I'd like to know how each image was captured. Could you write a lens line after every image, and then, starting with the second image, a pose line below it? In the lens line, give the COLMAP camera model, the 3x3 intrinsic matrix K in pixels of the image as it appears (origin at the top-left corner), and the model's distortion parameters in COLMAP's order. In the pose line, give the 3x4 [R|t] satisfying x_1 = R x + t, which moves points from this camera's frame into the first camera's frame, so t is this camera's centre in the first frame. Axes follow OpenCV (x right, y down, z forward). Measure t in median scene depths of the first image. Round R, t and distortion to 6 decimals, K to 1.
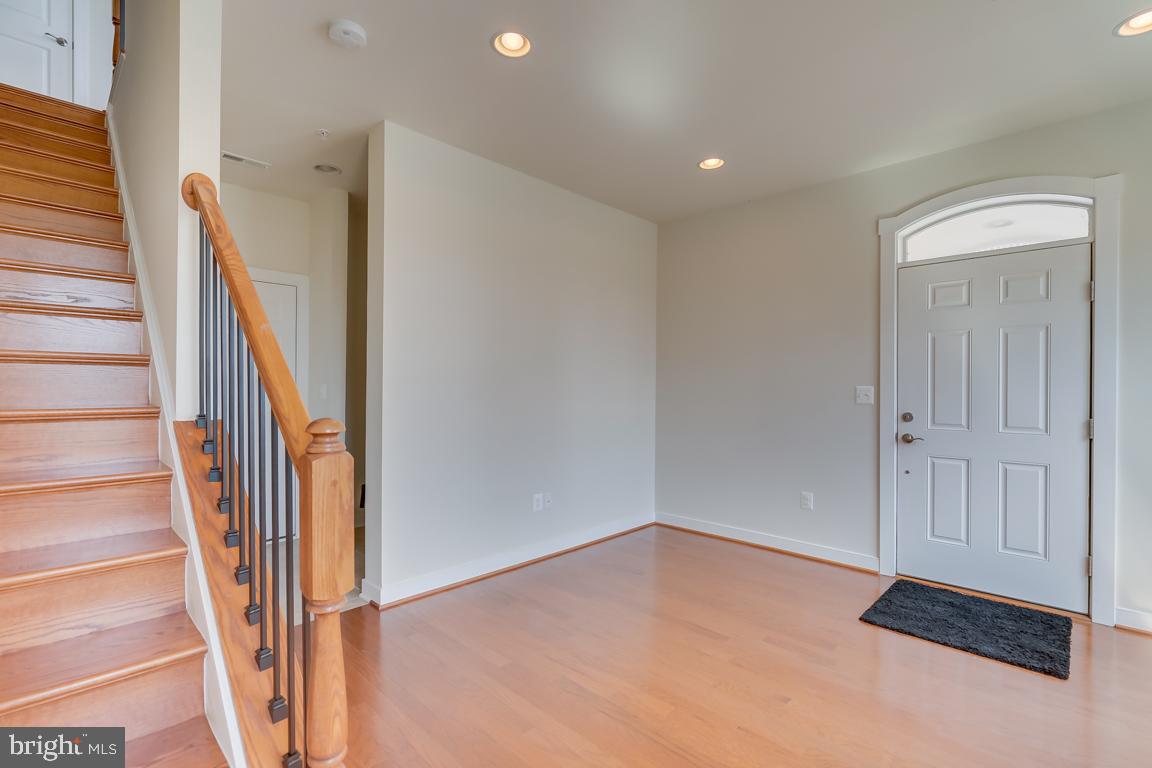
lens RADIAL K [[512.9, 0, 576.8], [0, 512.9, 386.6], [0, 0, 1]] dist [-0.011531, 0.002729]
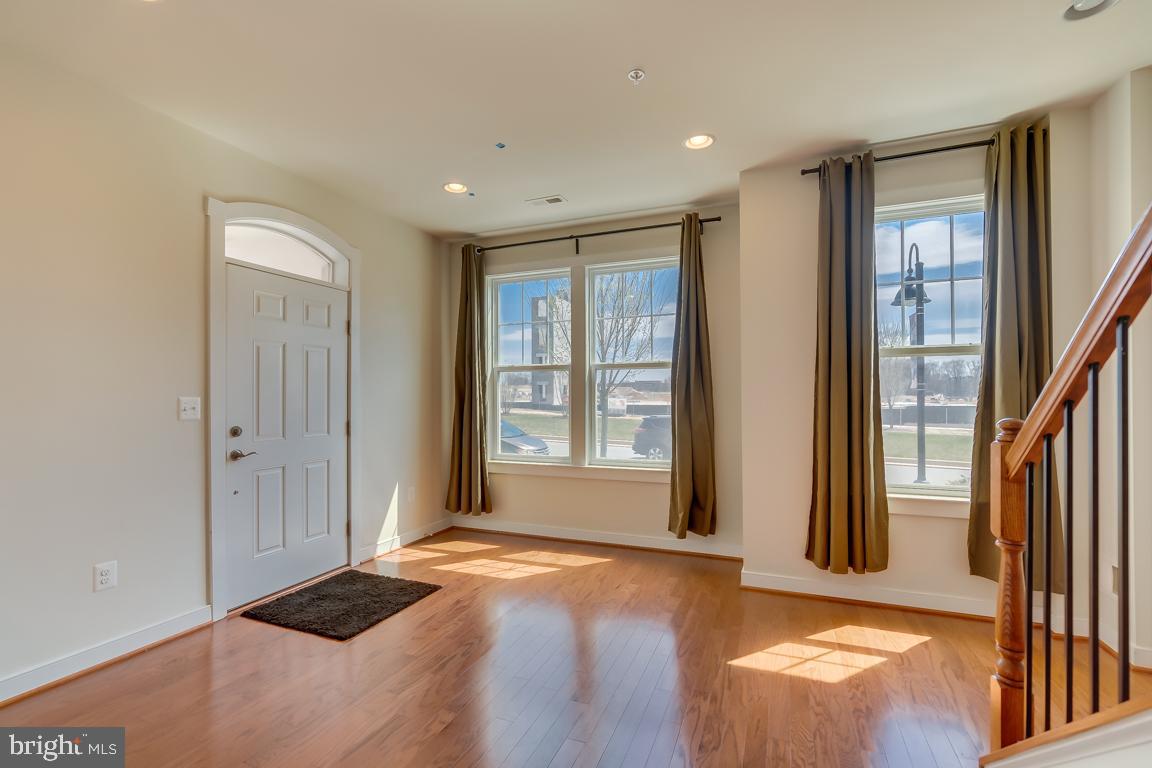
lens RADIAL K [[512.9, 0, 573.8], [0, 512.9, 390.0], [0, 0, 1]] dist [-0.011531, 0.002729]
pose [[-0.368707, 0.008313, 0.929509, -0.403117], [0.006581, 0.999958, -0.006333, -0.002949], [-0.929523, 0.003782, -0.368746, 0.767994]]
